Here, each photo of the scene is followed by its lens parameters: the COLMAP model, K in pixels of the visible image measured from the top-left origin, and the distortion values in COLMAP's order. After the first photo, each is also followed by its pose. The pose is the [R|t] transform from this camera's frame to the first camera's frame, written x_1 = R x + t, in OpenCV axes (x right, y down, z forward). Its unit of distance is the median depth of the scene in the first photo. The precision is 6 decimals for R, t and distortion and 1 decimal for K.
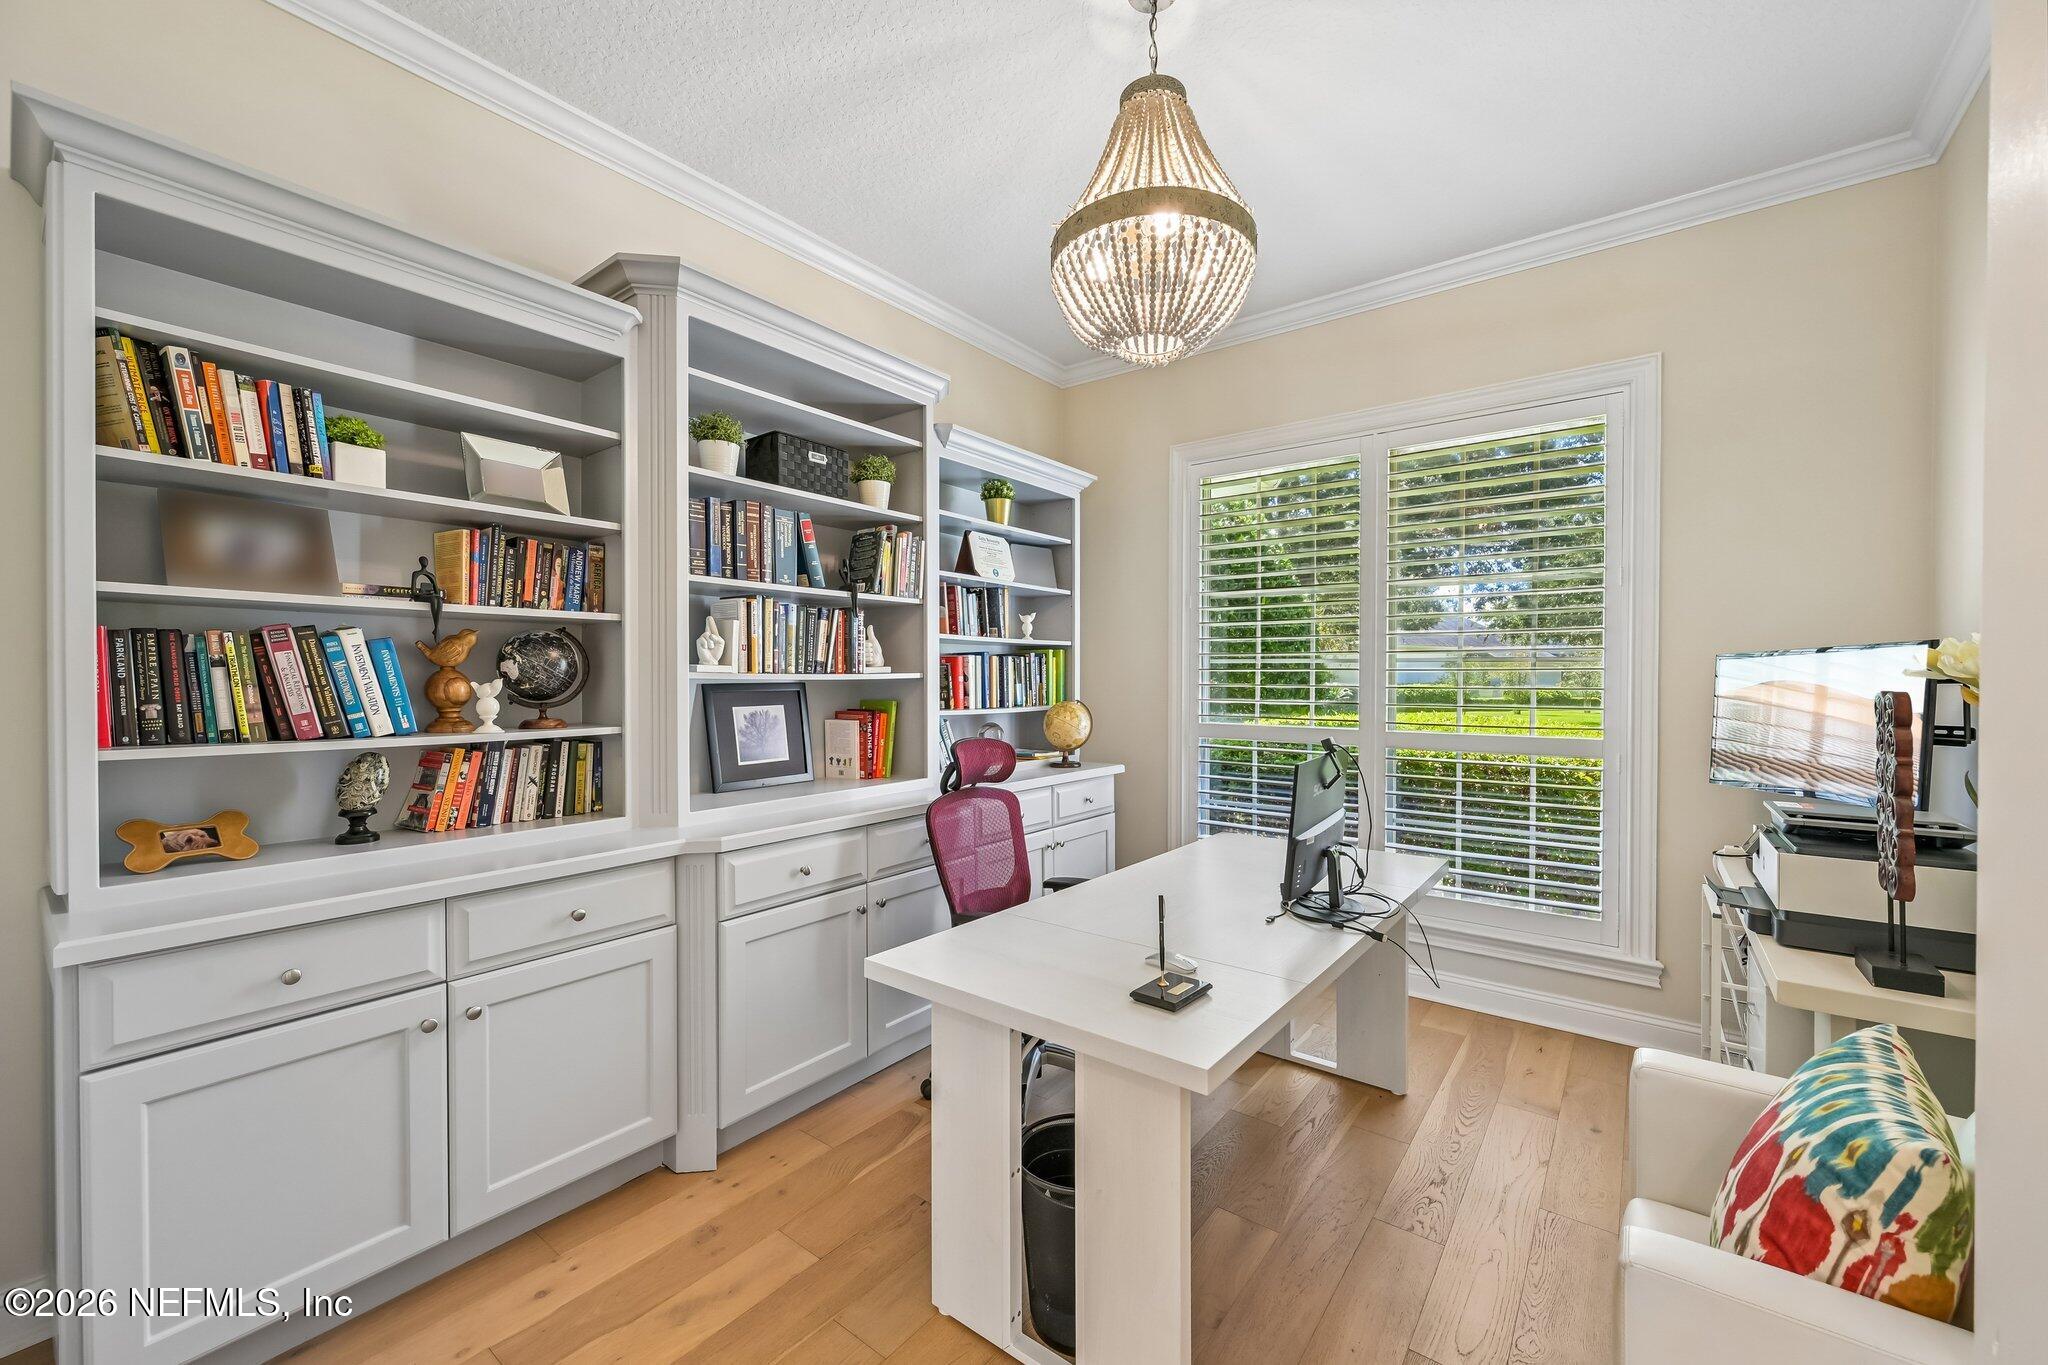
lens RADIAL K [[800.9, 0, 1018.9], [0, 800.9, 683.7], [0, 0, 1]] dist [0.001172, -0.000335]
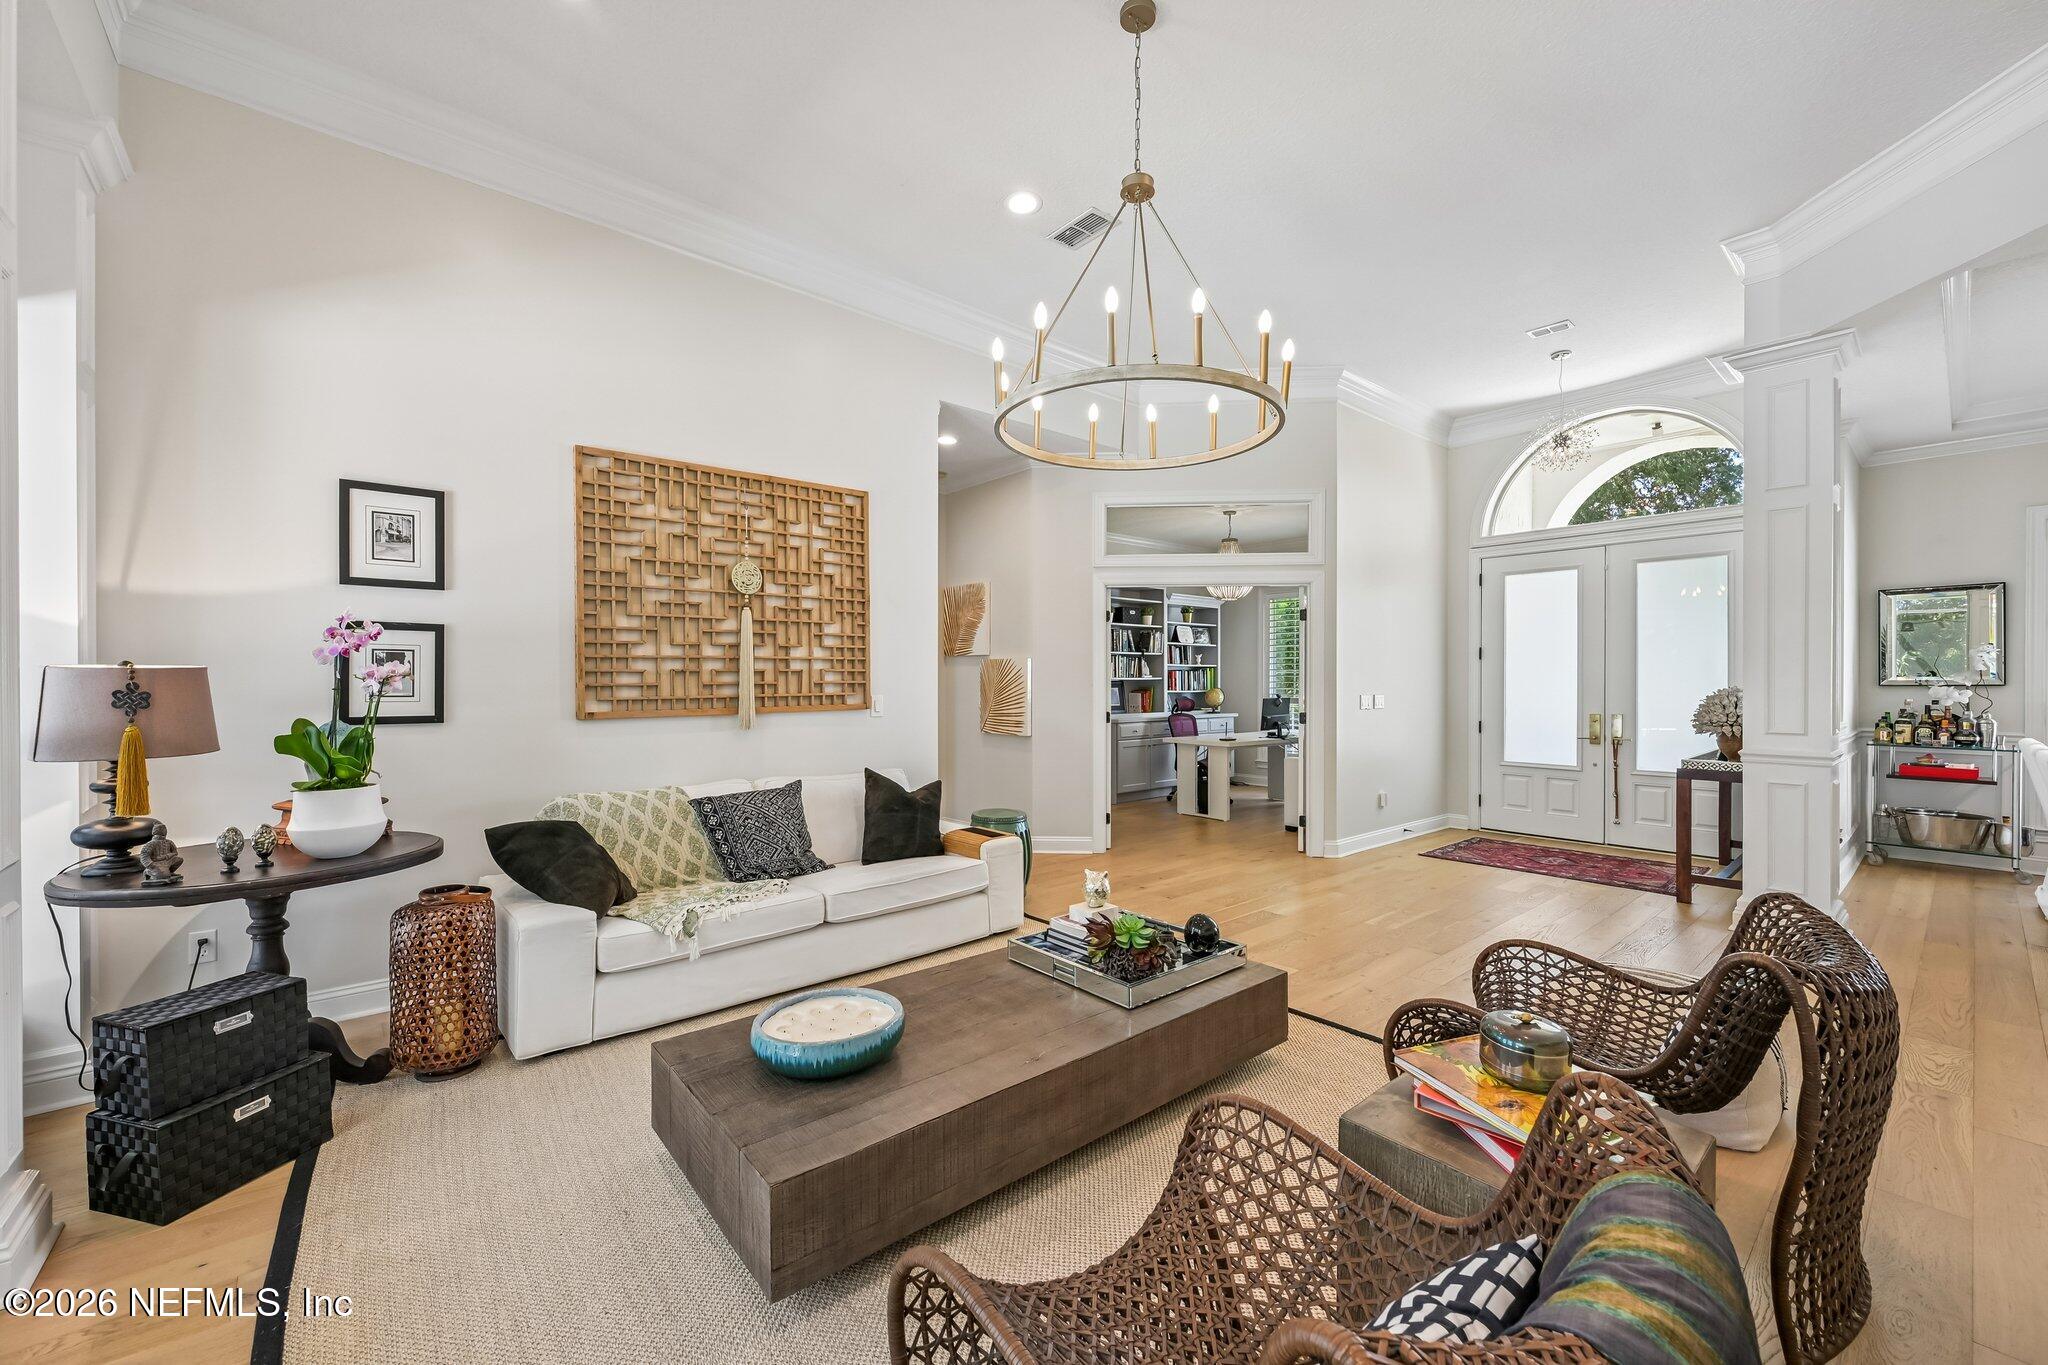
lens RADIAL K [[800.9, 0, 1006.4], [0, 800.9, 685.4], [0, 0, 1]] dist [0.001172, -0.000335]
pose [[0.973893, -0.003178, -0.226987, -0.008678], [0.001953, 0.999982, -0.005621, 0.032078], [0.227001, 0.005031, 0.973881, -2.031293]]
